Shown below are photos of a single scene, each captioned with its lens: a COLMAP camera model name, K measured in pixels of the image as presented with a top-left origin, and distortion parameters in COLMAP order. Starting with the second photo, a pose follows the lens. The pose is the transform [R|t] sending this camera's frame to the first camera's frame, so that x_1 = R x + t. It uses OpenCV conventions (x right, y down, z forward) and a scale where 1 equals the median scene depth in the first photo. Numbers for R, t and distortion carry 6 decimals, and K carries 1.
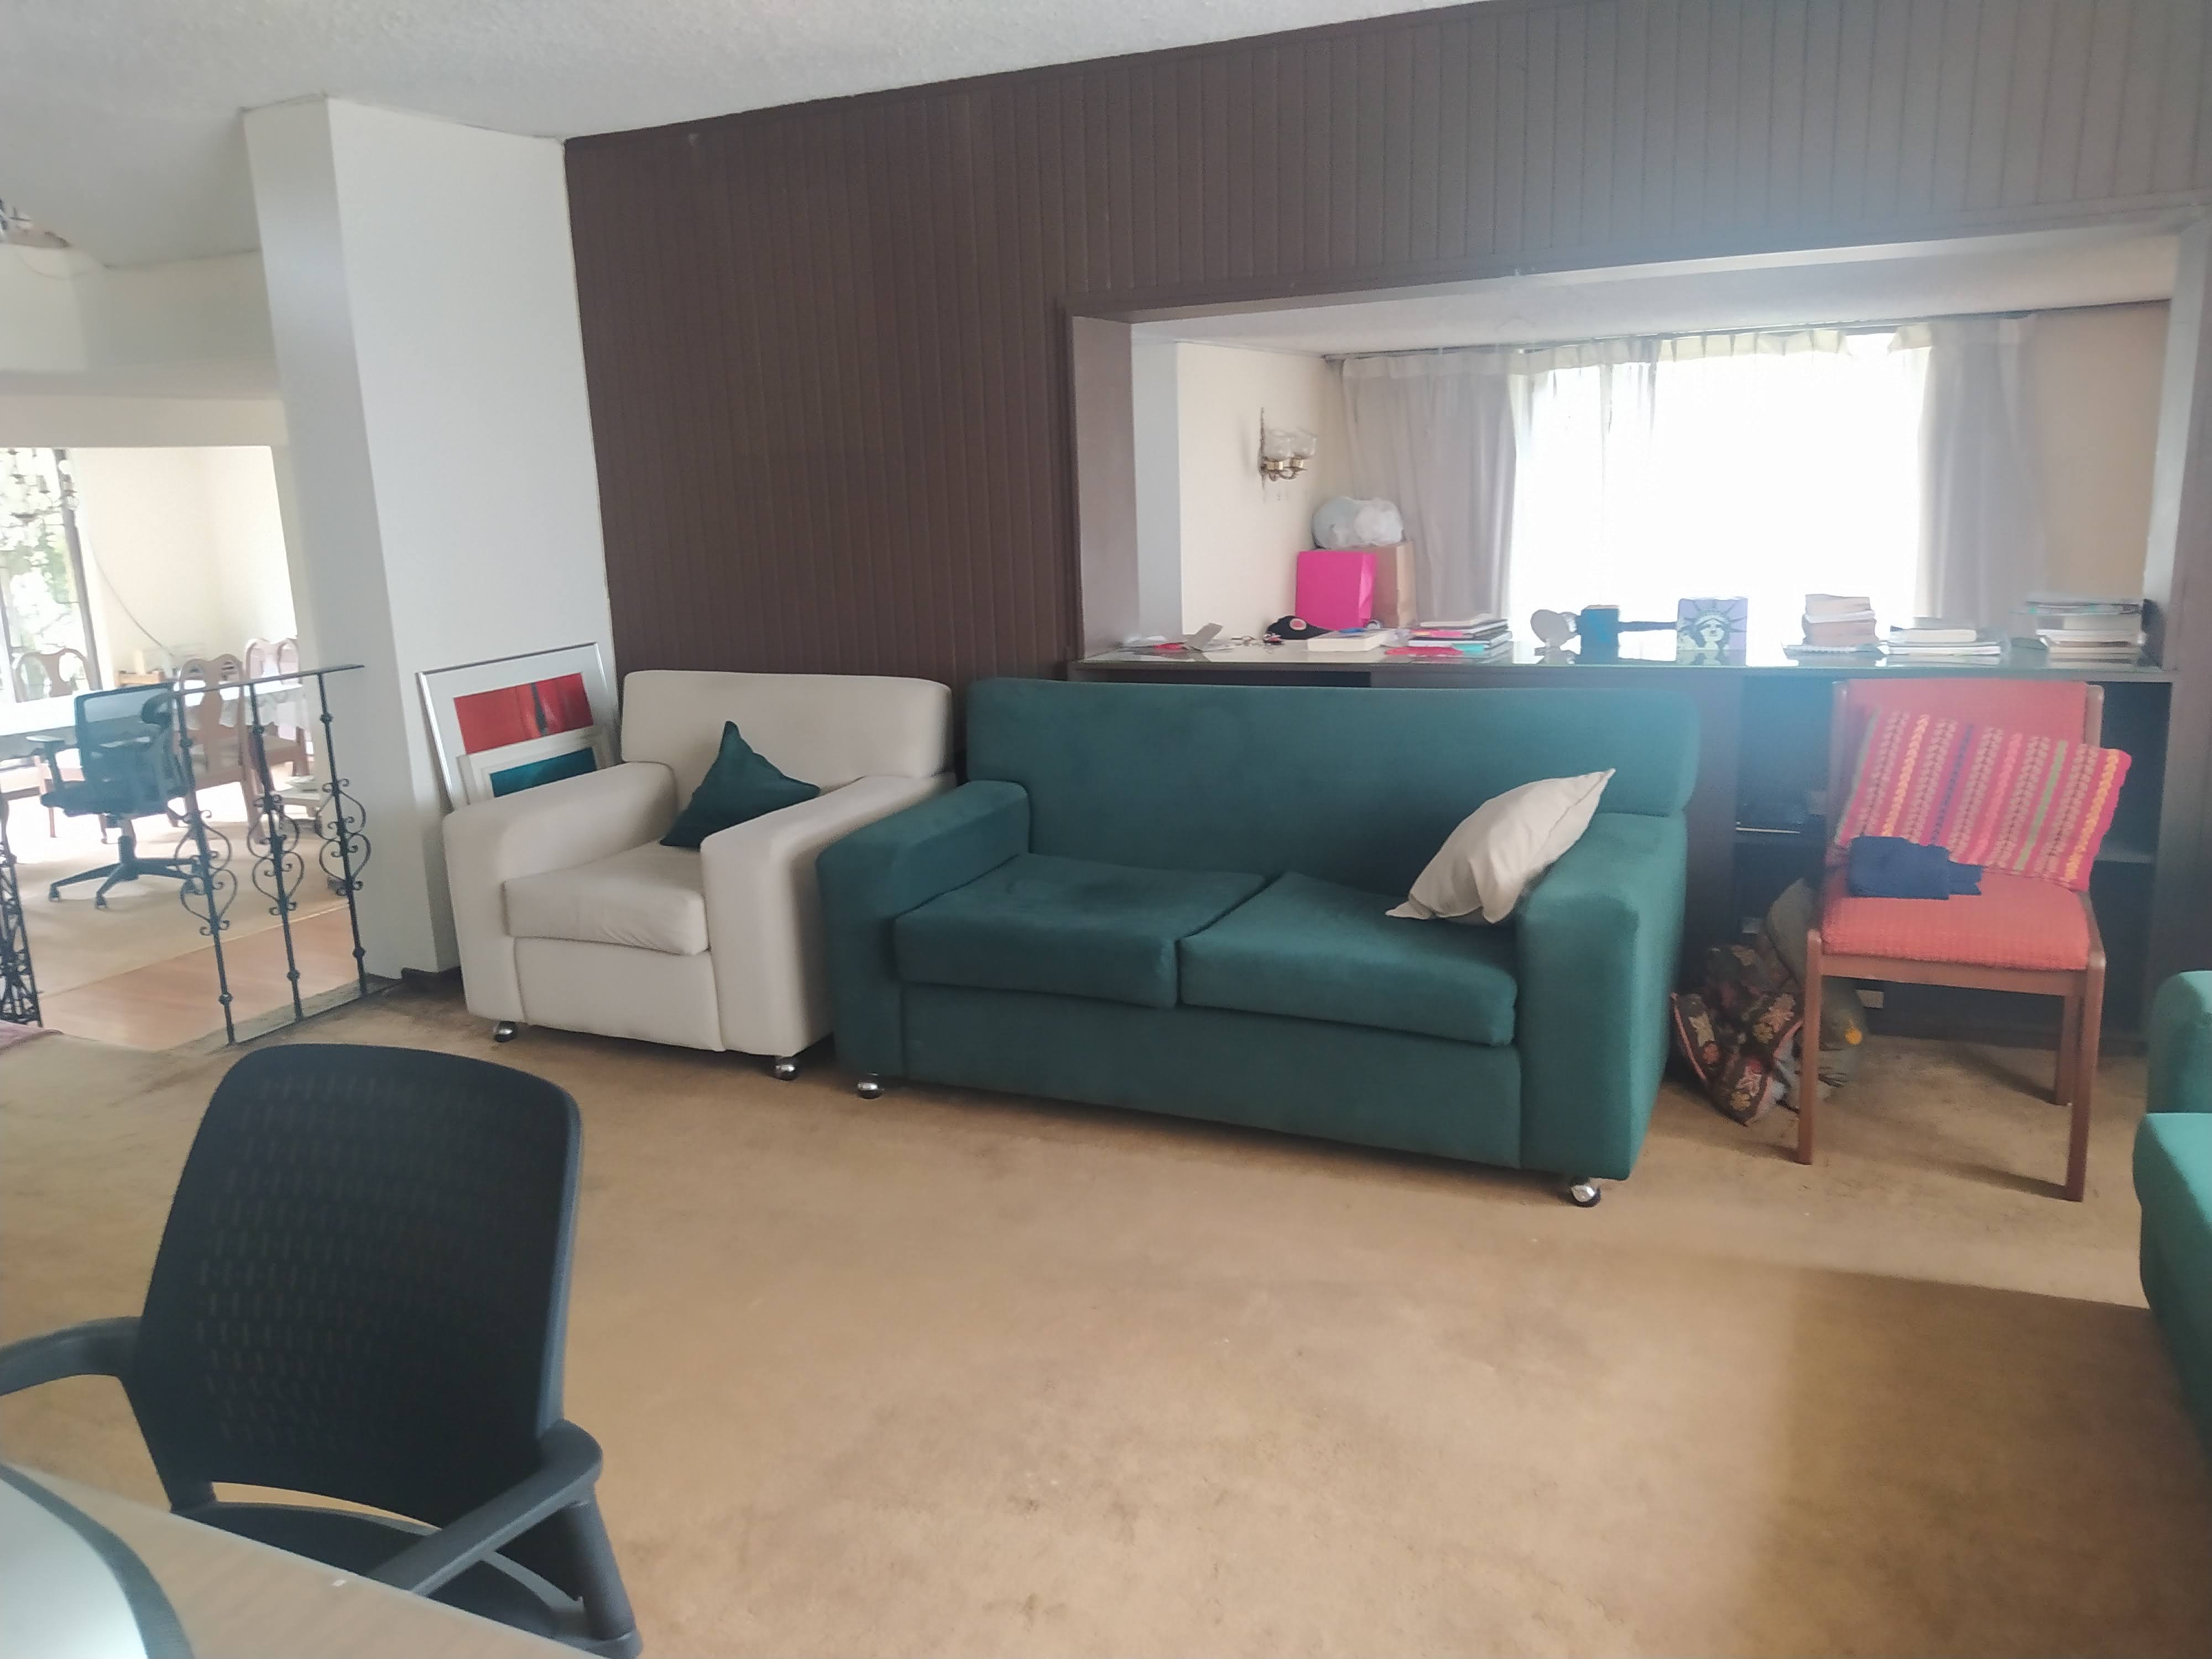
lens RADIAL K [[1684.6, 0, 1104.3], [0, 1684.6, 833.4], [0, 0, 1]] dist [0.138146, -0.196624]
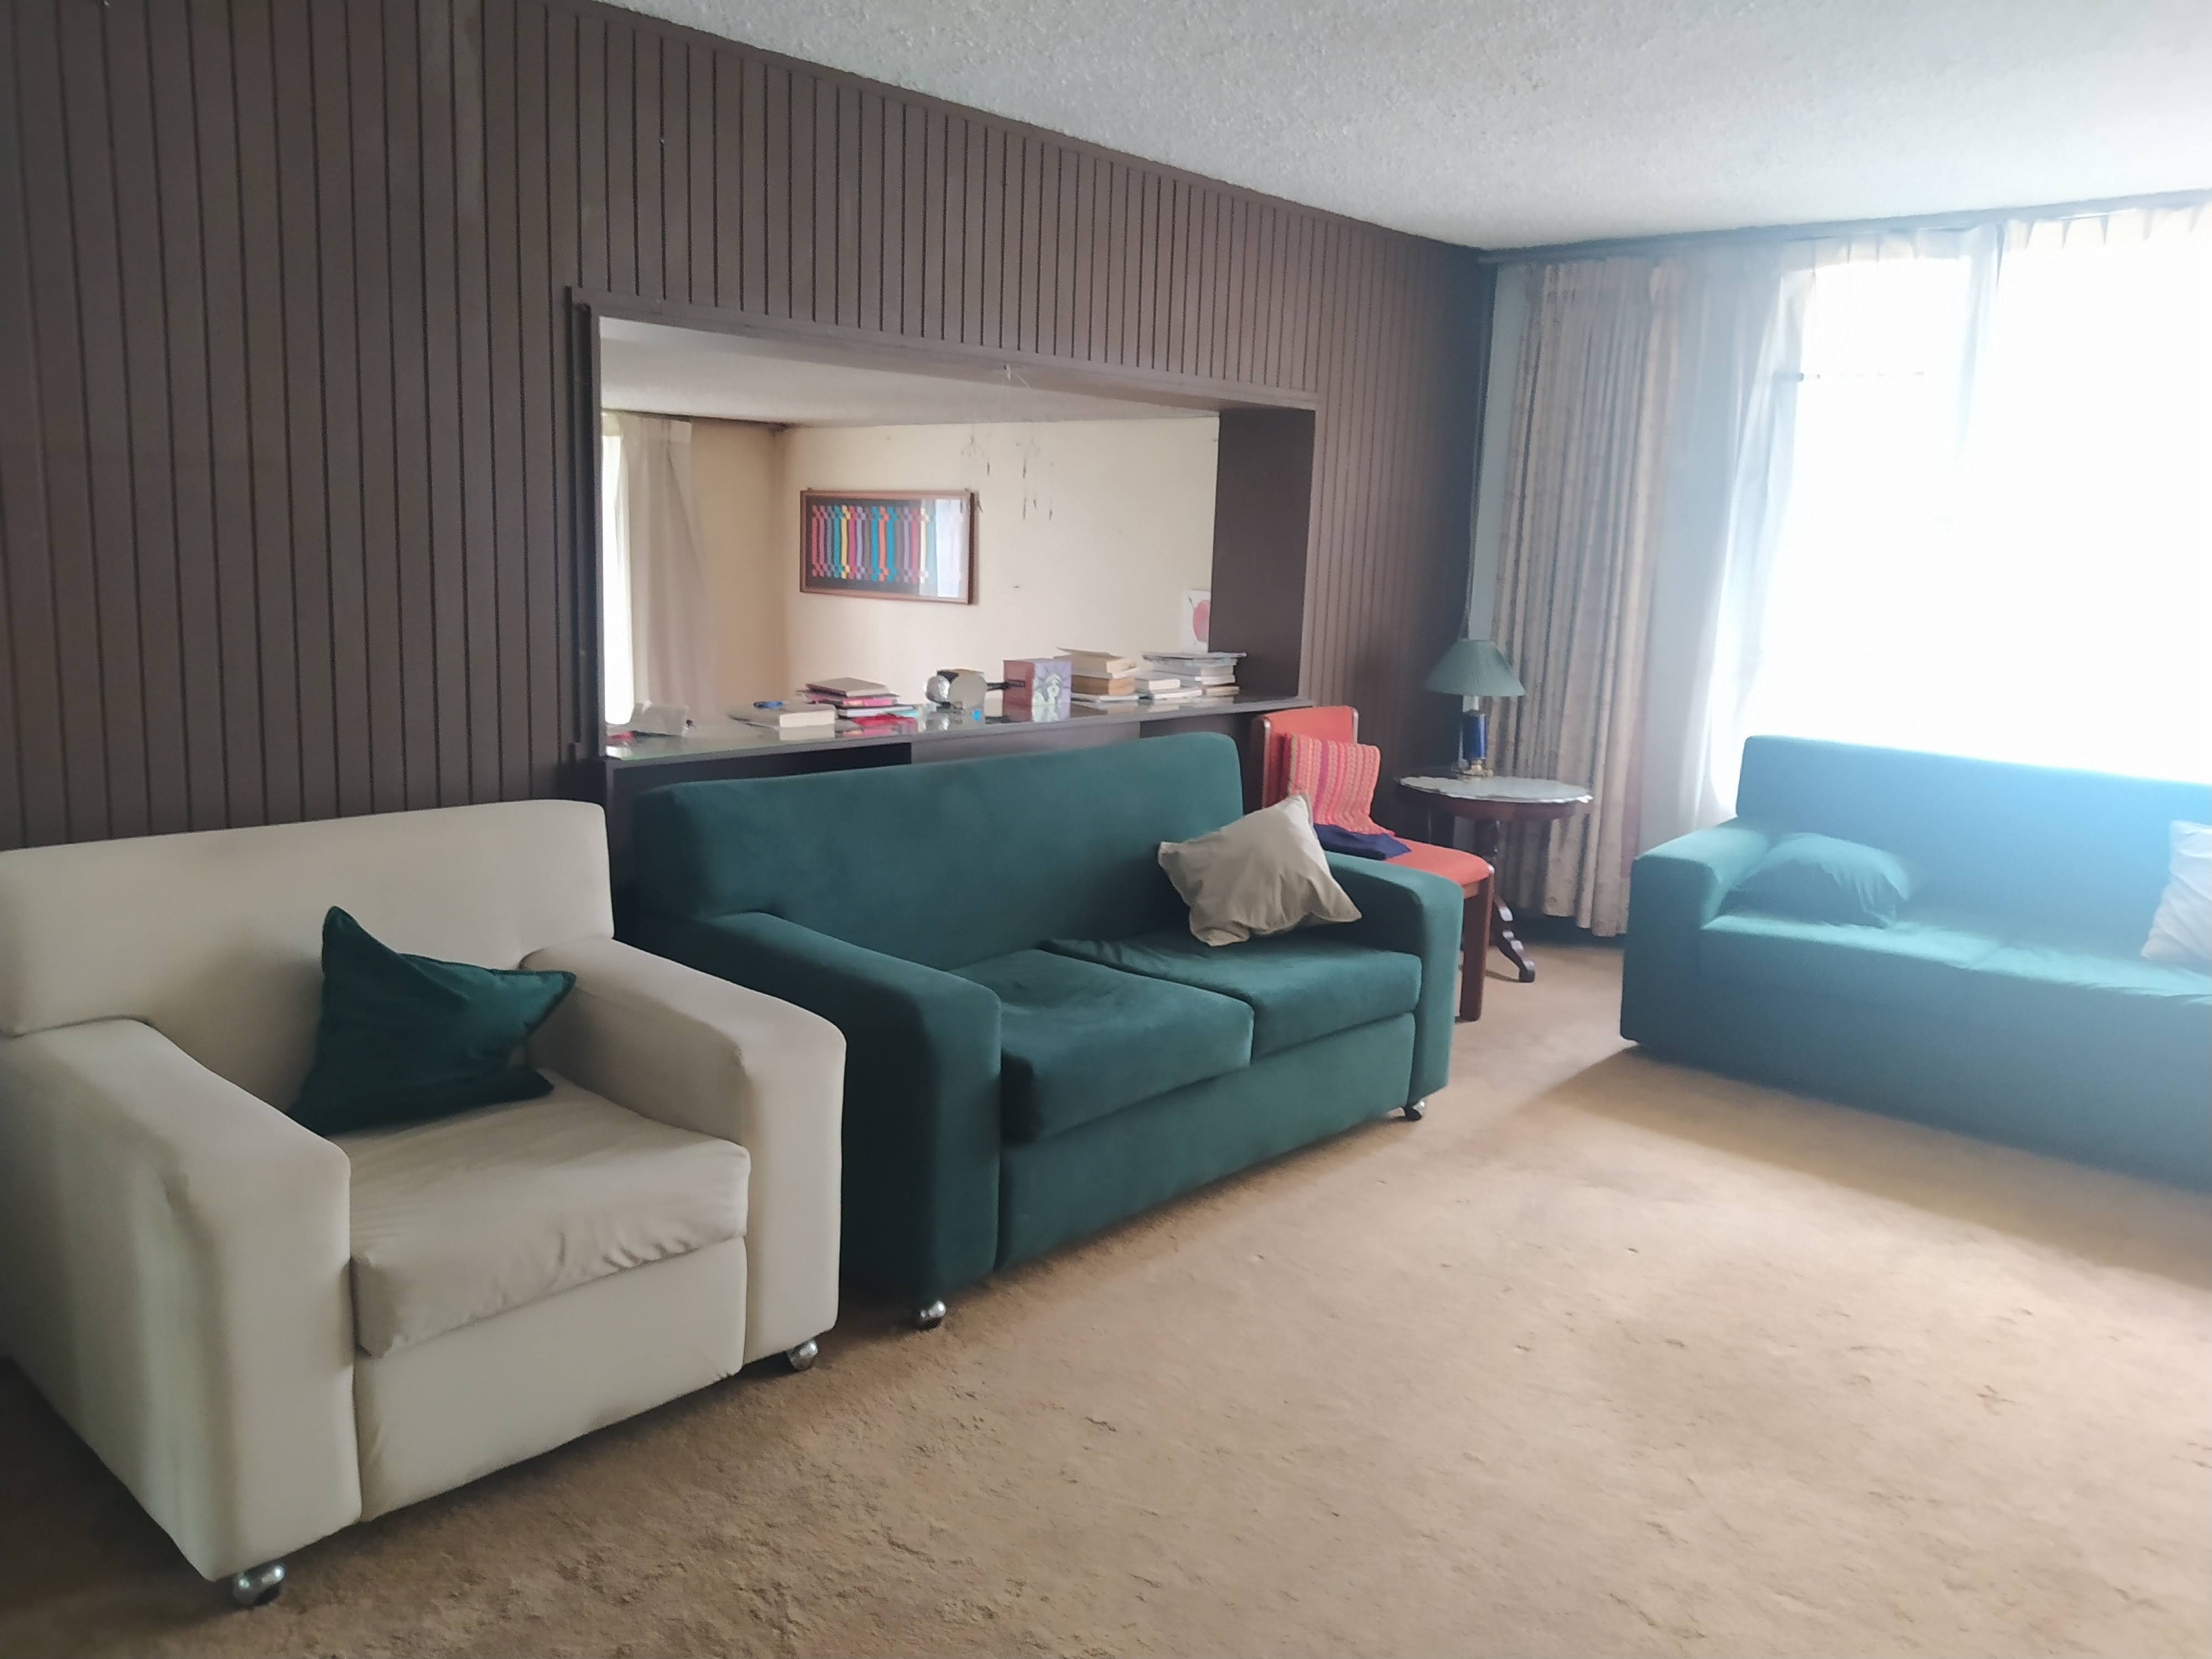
lens RADIAL K [[1684.6, 0, 1104.3], [0, 1684.6, 833.4], [0, 0, 1]] dist [0.138146, -0.196624]
pose [[0.303634, -0.123188, 0.944792, -0.758722], [0.158113, 0.984372, 0.077535, -0.104161], [-0.939578, 0.125841, 0.318366, 0.601945]]
